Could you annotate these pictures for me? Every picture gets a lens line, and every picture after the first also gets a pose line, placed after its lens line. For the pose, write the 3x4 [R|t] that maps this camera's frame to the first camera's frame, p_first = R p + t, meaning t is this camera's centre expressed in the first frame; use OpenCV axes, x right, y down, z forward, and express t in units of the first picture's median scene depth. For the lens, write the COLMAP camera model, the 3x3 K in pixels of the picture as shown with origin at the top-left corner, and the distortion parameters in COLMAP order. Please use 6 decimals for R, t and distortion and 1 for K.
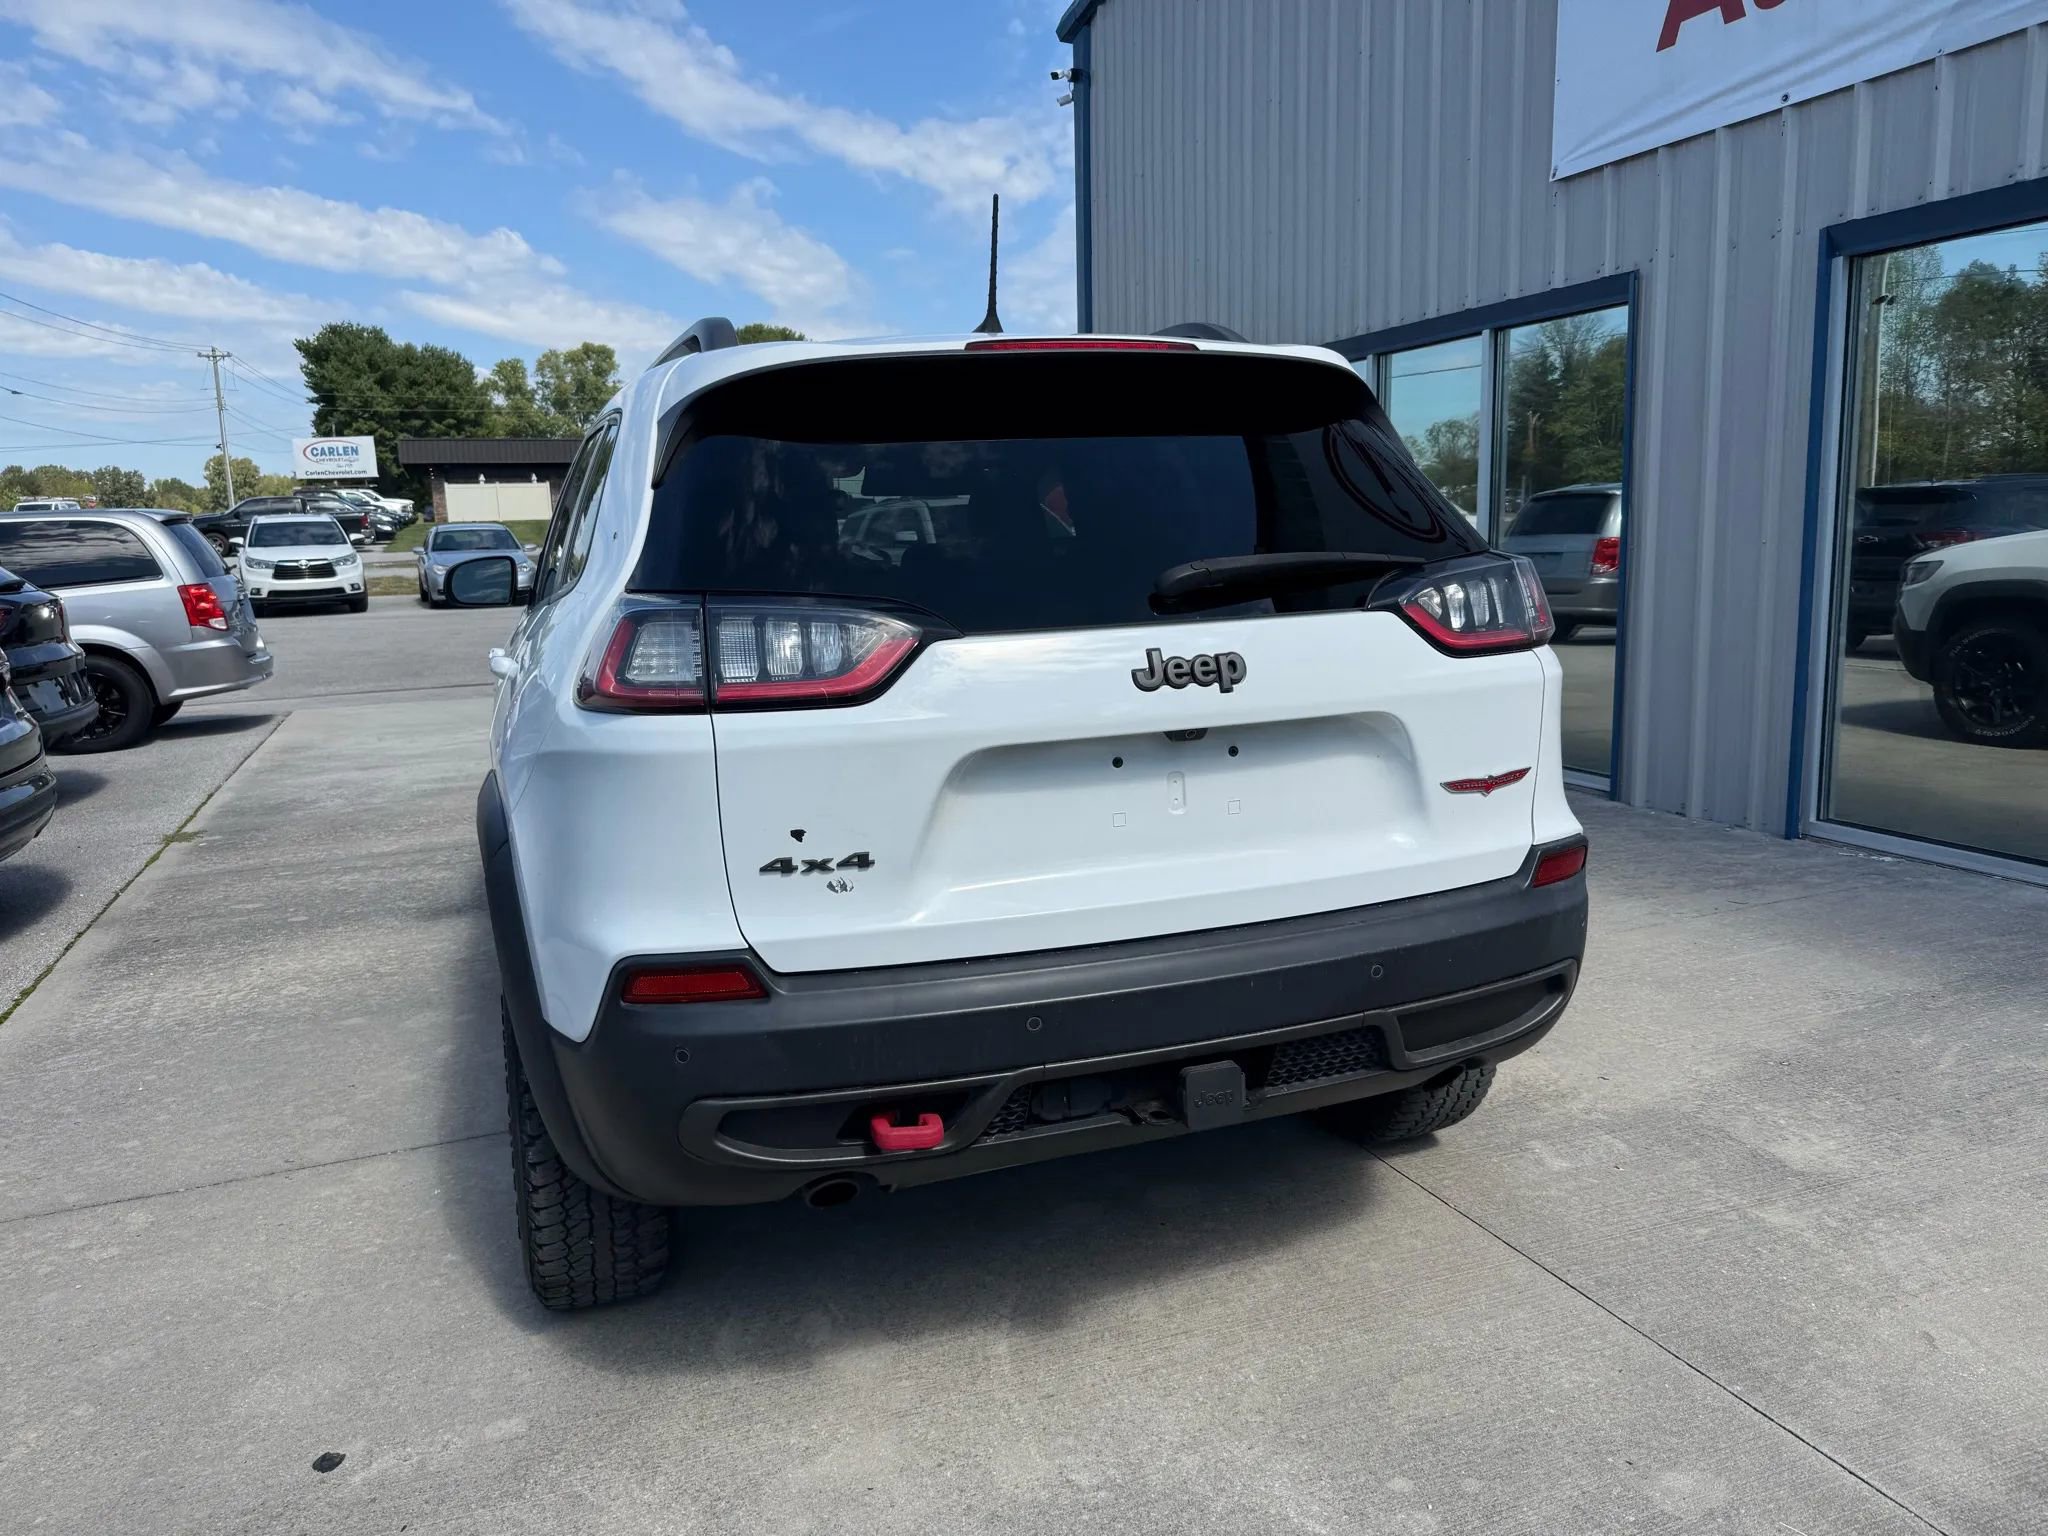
lens RADIAL K [[1474.4, 0, 1026.1], [0, 1474.4, 750.2], [0, 0, 1]] dist [0.005994, -0.007981]
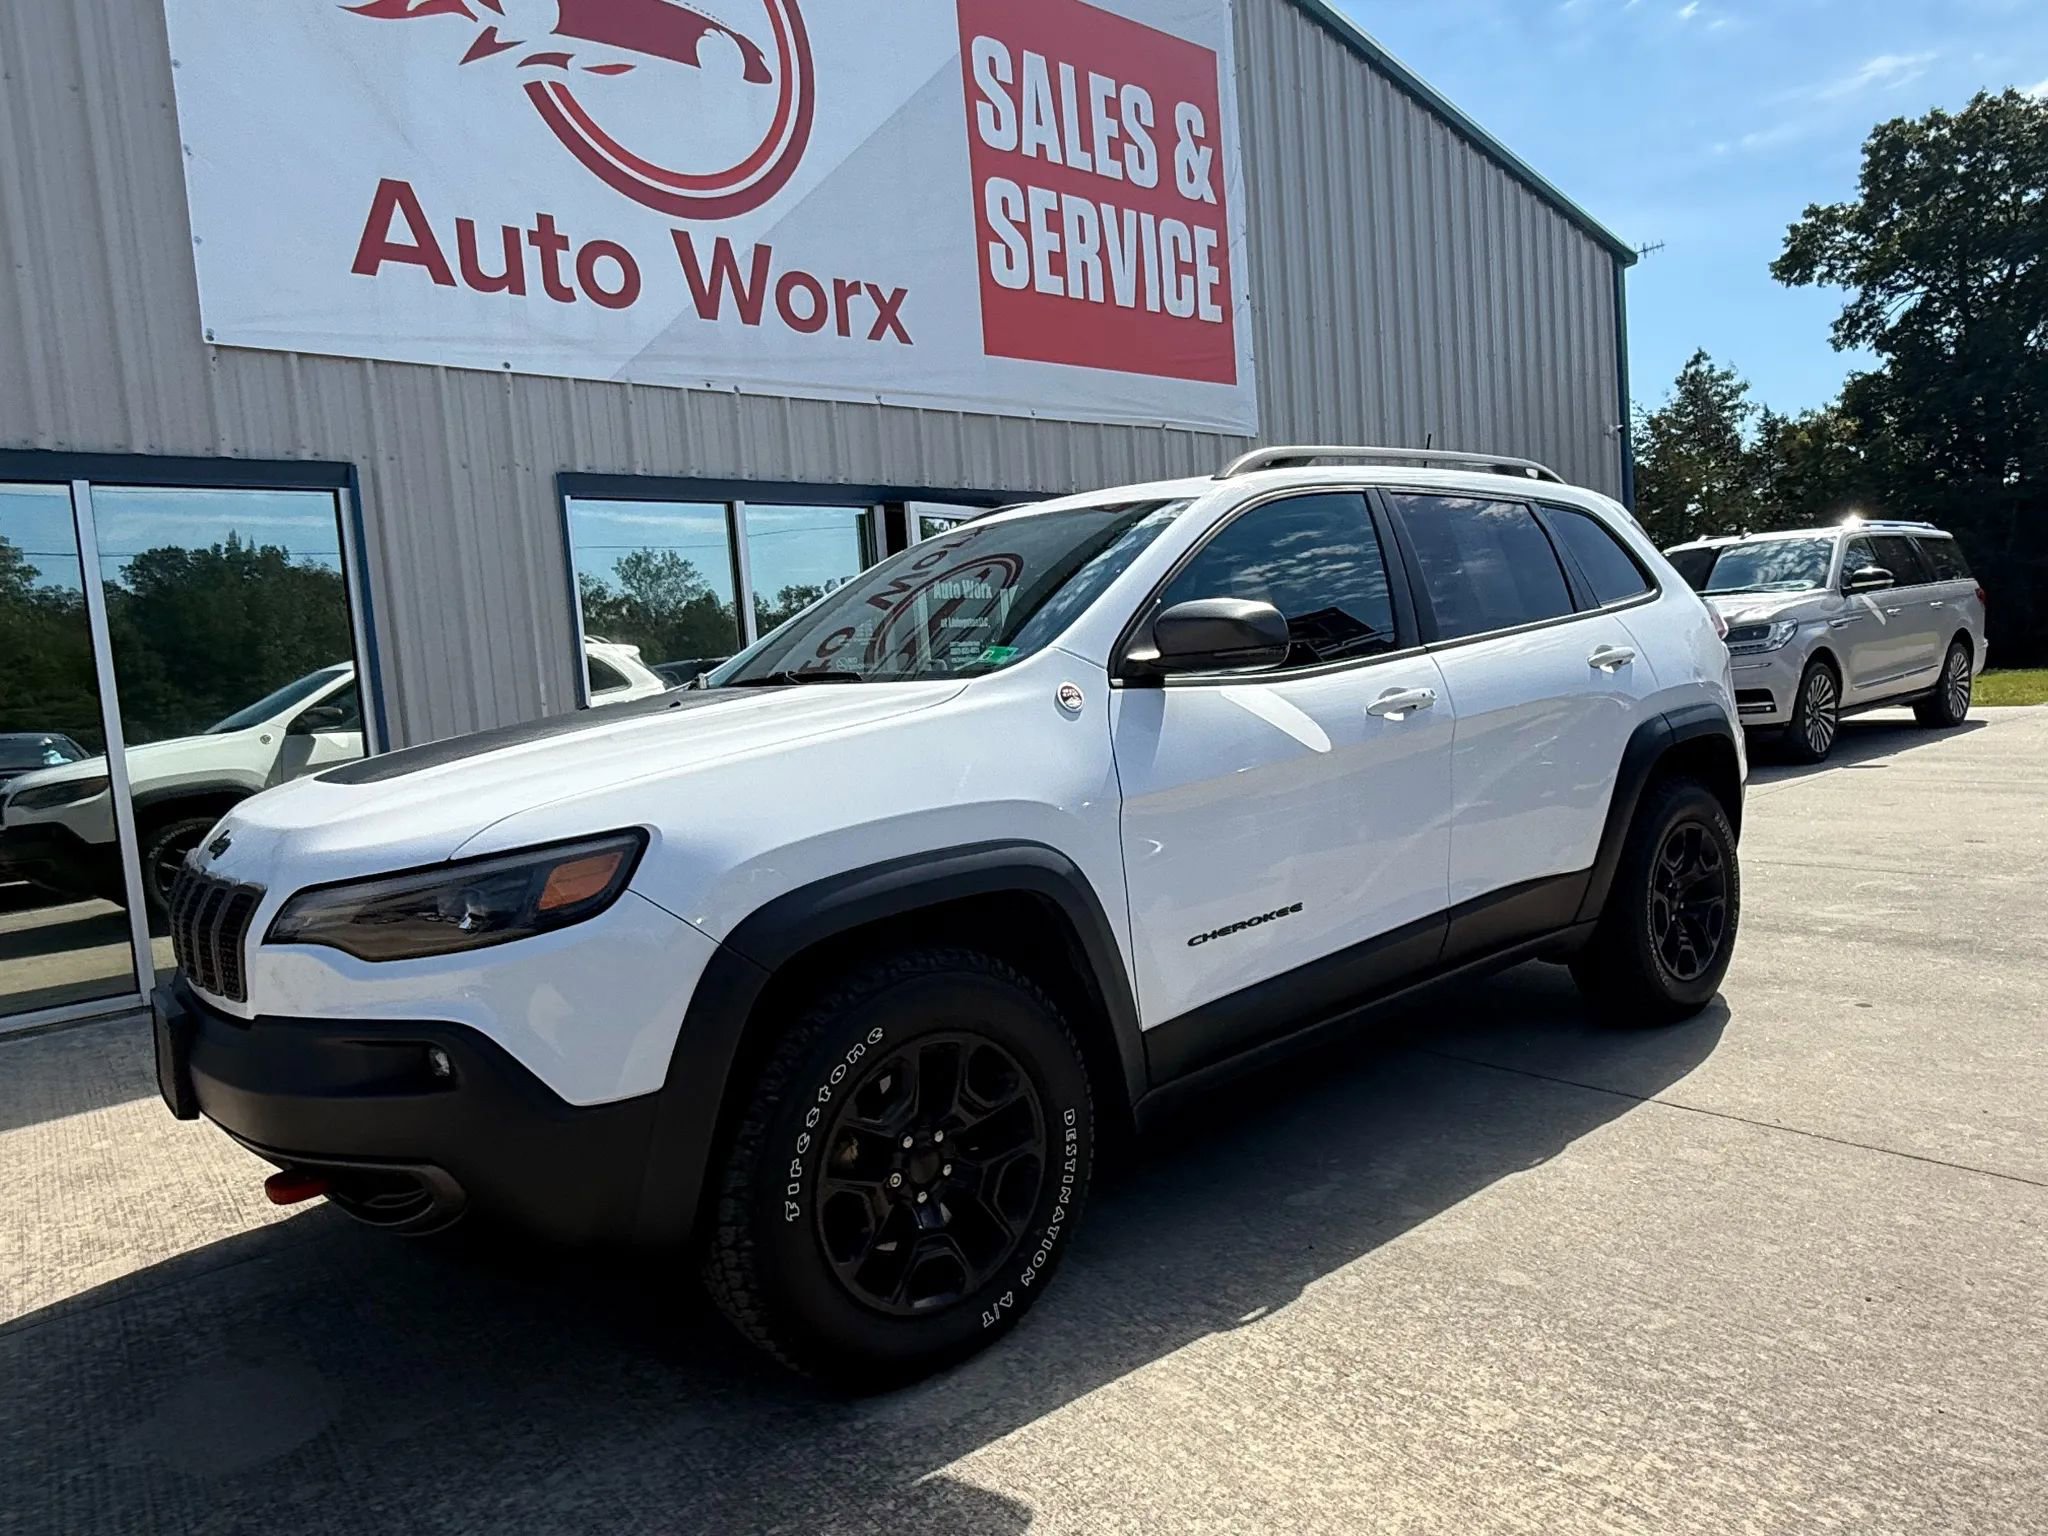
lens RADIAL K [[1296.3, 0, 1025.5], [0, 1296.3, 779.6], [0, 0, 1]] dist [0.000271, 0.000538]
pose [[-0.333055, -0.024145, 0.942598, -0.859193], [0.226518, 0.968348, 0.104842, -0.127939], [-0.915294, 0.248434, -0.317044, 1.241181]]
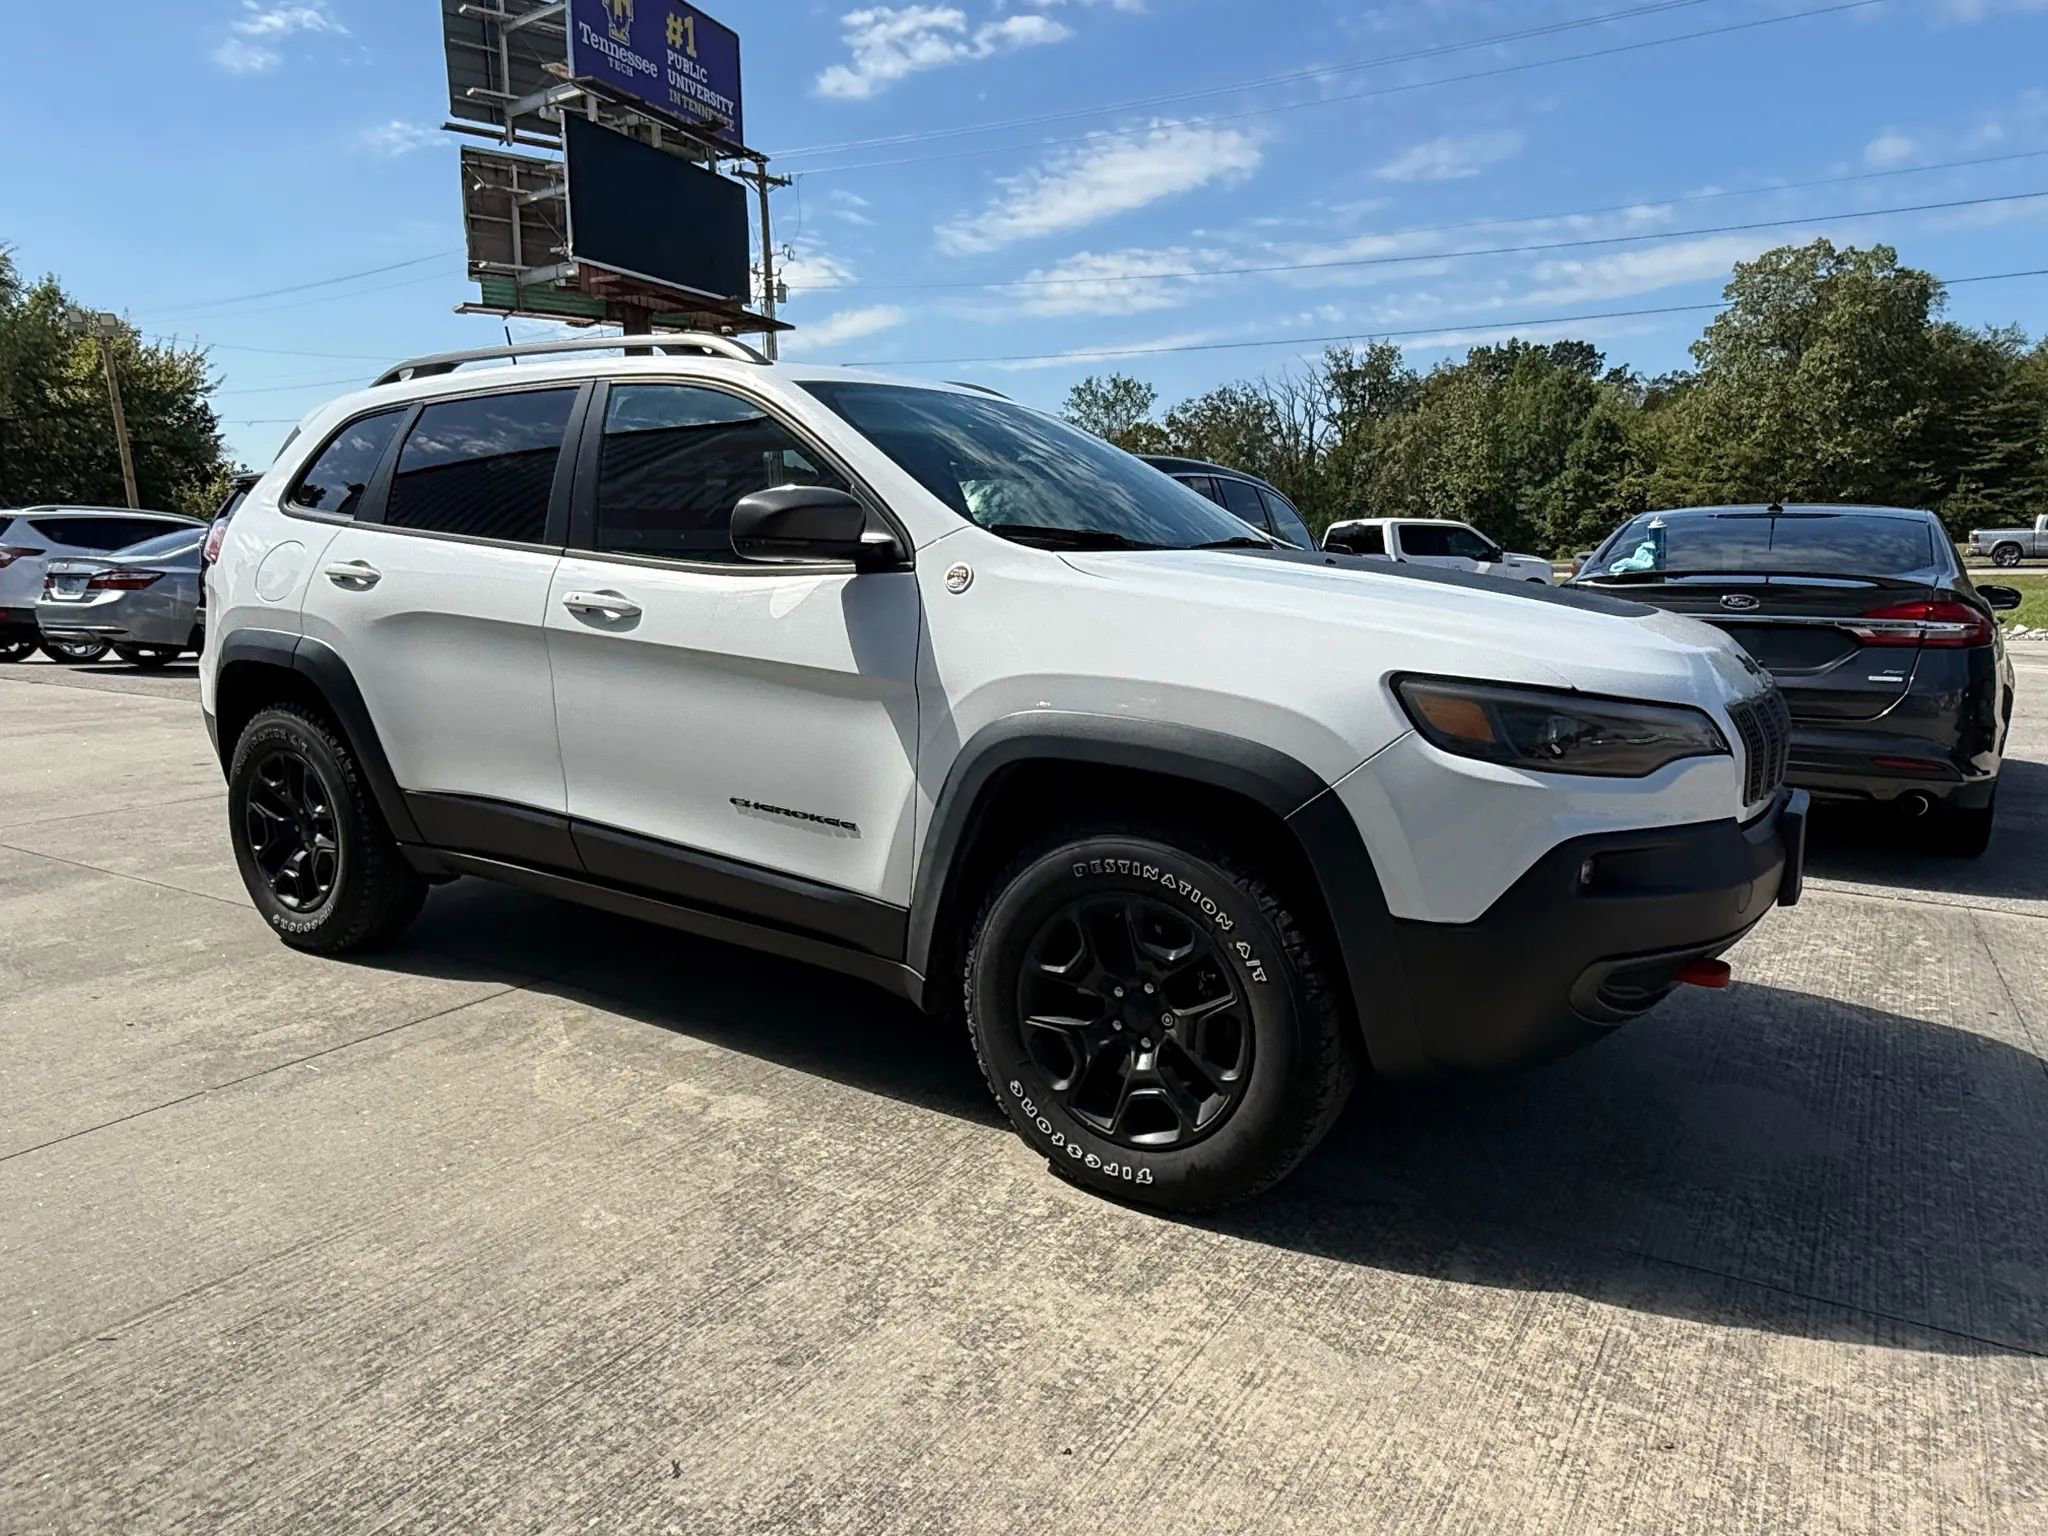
lens RADIAL K [[1296.3, 0, 1034.1], [0, 1296.3, 781.7], [0, 0, 1]] dist [0.000271, 0.000538]
pose [[-0.779623, 0.144607, -0.609325, 0.313253], [-0.075039, 0.944394, 0.320138, -0.228897], [0.621738, 0.295310, -0.725420, 1.604022]]
